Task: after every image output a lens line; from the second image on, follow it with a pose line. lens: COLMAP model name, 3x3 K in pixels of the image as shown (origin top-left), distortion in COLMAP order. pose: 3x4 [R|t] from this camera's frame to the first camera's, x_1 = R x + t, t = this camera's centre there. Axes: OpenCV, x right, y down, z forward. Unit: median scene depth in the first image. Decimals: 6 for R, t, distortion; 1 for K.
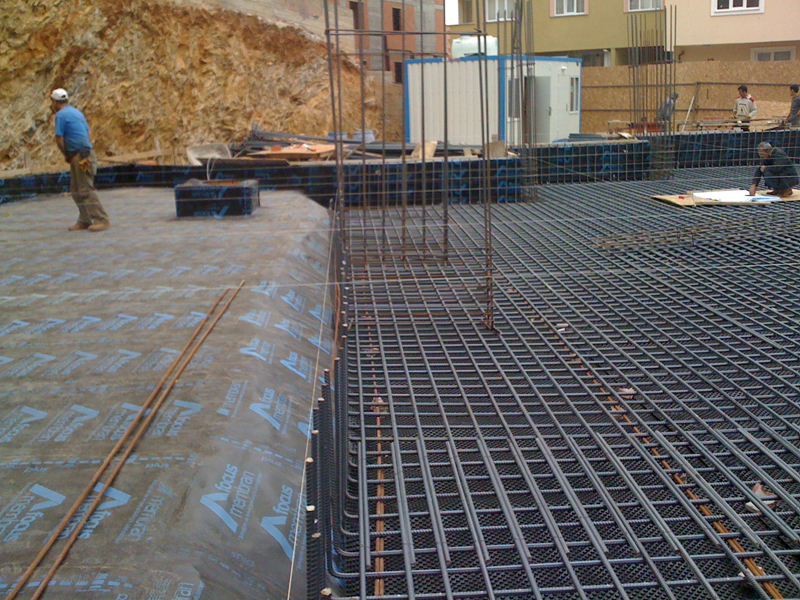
lens RADIAL K [[821.0, 0, 397.4], [0, 821.0, 297.9], [0, 0, 1]] dist [0.007638, -0.245211]
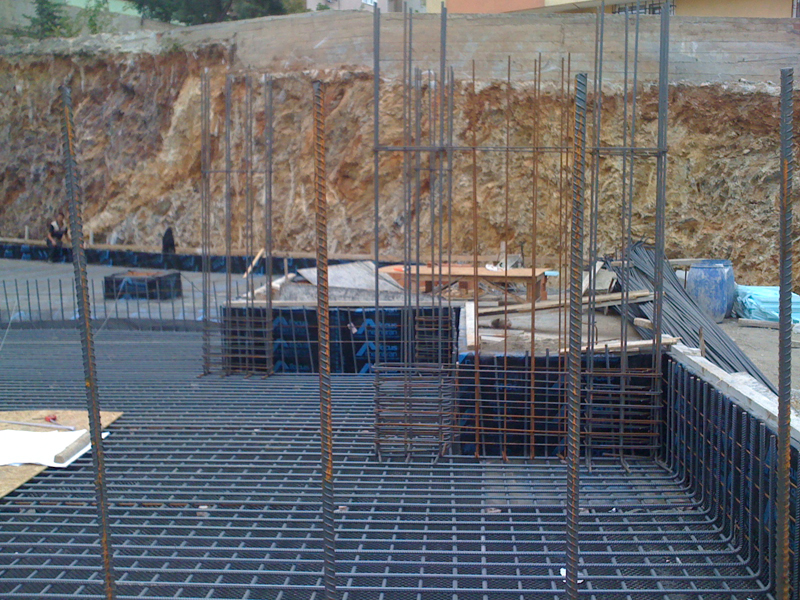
lens RADIAL K [[821.0, 0, 397.4], [0, 821.0, 297.9], [0, 0, 1]] dist [0.007638, -0.245211]
pose [[-0.114159, 0.157529, -0.980894, 0.654979], [-0.215353, 0.959948, 0.179229, -0.283049], [0.969841, 0.231699, -0.075662, 0.993288]]
